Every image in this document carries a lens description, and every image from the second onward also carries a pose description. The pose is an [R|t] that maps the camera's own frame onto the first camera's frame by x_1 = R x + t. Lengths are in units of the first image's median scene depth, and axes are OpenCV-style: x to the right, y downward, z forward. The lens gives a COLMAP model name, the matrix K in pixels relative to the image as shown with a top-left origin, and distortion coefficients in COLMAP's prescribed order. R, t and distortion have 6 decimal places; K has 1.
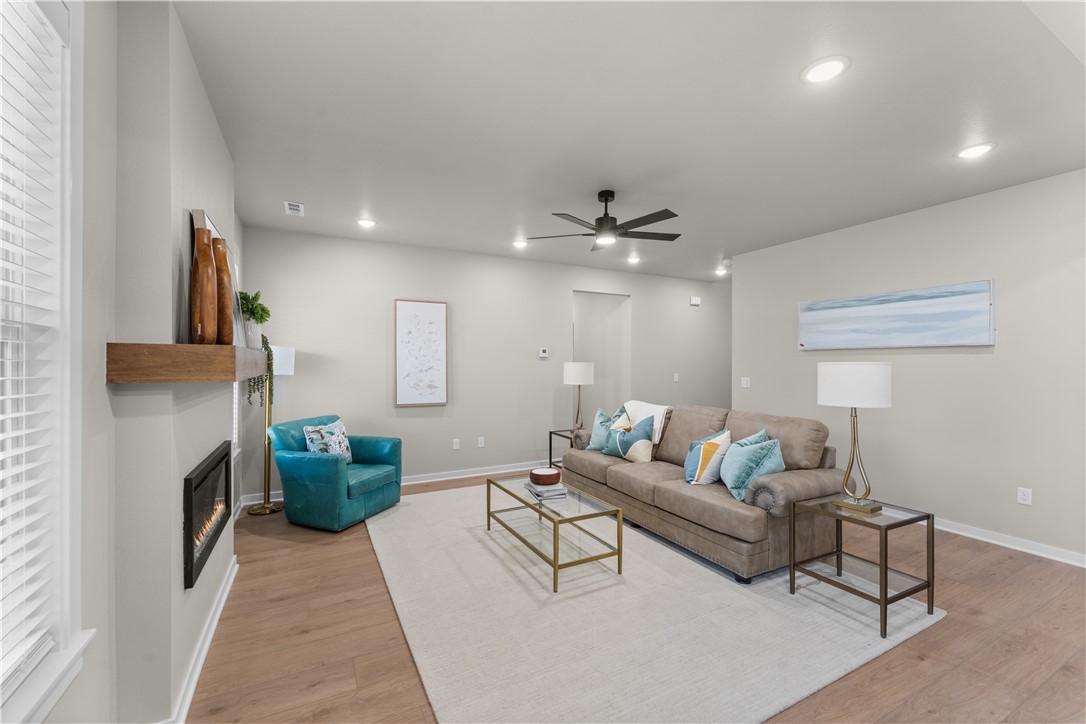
lens RADIAL K [[440.6, 0, 535.1], [0, 440.6, 358.8], [0, 0, 1]] dist [-0.005451, 0.000279]
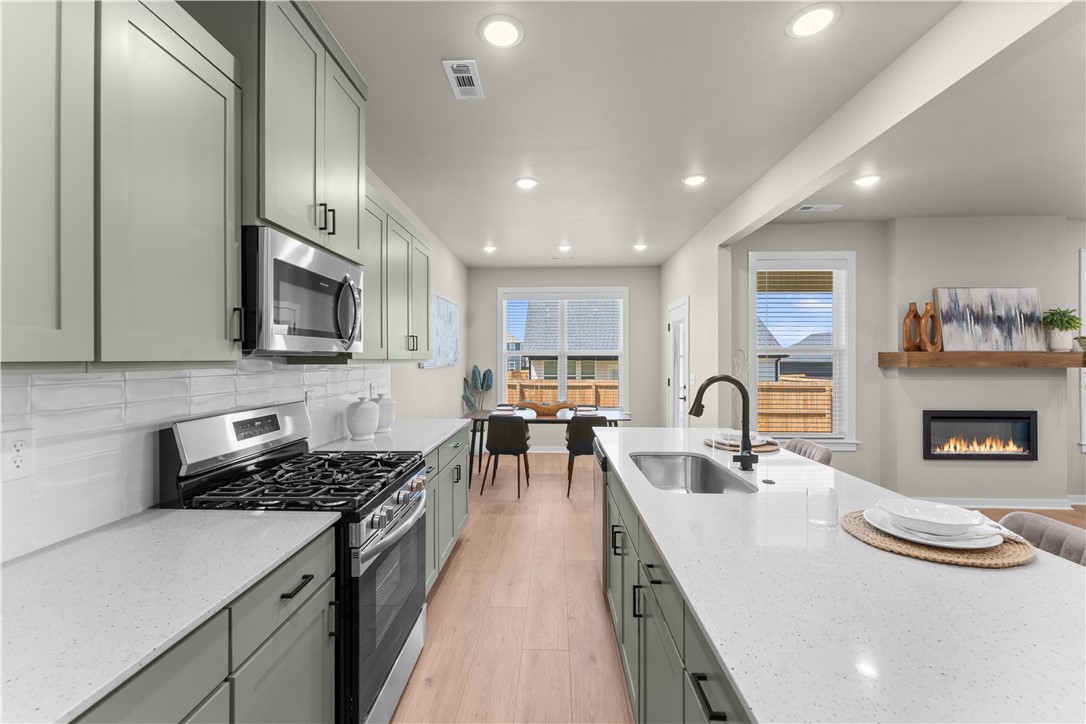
lens RADIAL K [[440.6, 0, 536.2], [0, 440.6, 358.5], [0, 0, 1]] dist [-0.005451, 0.000279]
pose [[-0.496730, -0.006445, -0.867881, 1.265084], [0.006000, 0.999923, -0.010860, 0.010392], [0.867884, -0.010602, -0.496653, 0.233678]]
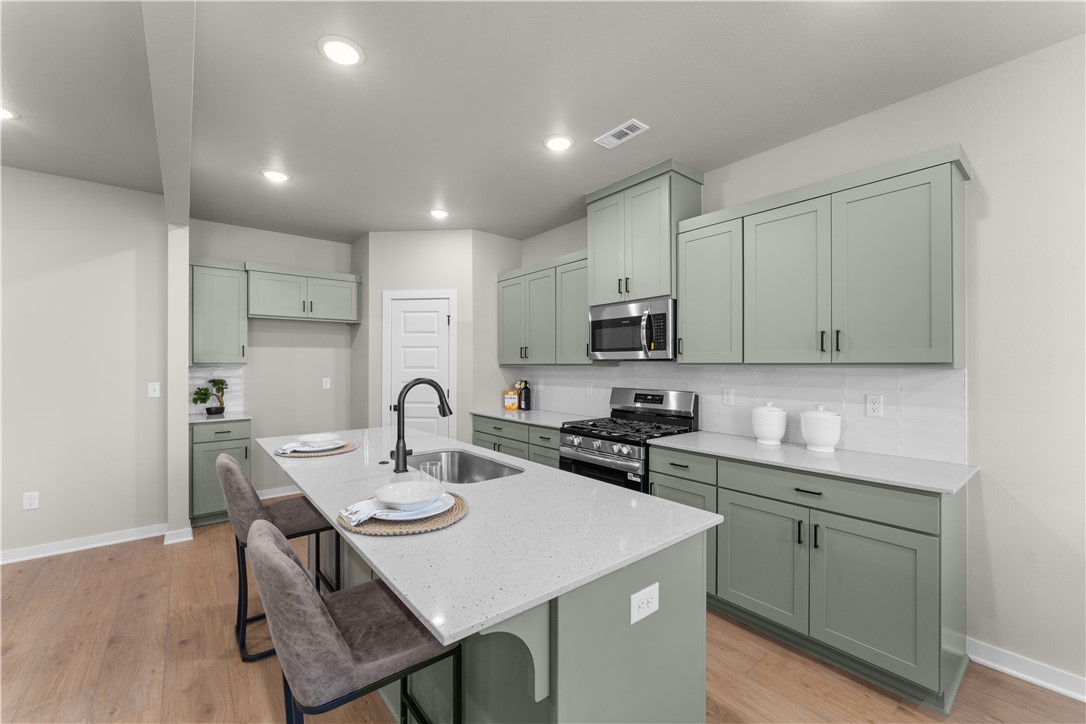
lens RADIAL K [[440.6, 0, 544.6], [0, 440.6, 361.9], [0, 0, 1]] dist [-0.005451, 0.000279]
pose [[-0.212922, -0.001492, 0.977068, -0.044323], [-0.010048, 0.999949, -0.000663, 0.002930], [-0.977018, -0.009959, -0.212926, 0.120390]]
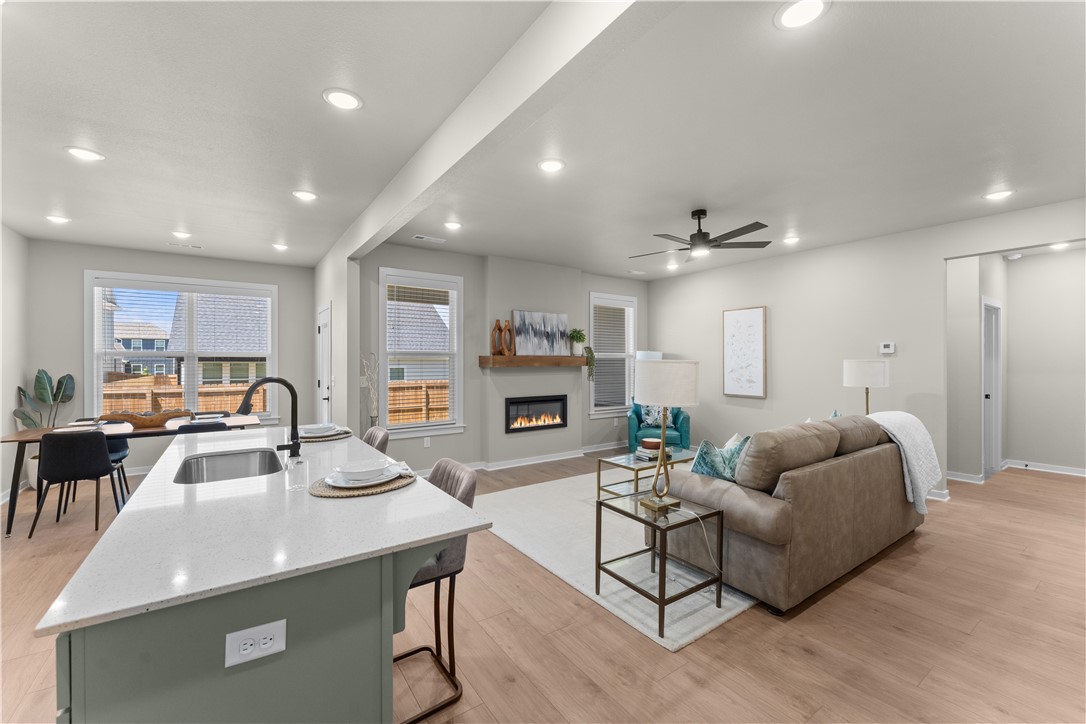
lens RADIAL K [[440.6, 0, 540.9], [0, 440.6, 360.6], [0, 0, 1]] dist [-0.005451, 0.000279]
pose [[0.135080, -0.001754, -0.990833, 1.370541], [0.010824, 0.999941, -0.000295, 0.005354], [0.990776, -0.010685, 0.135091, 0.490521]]
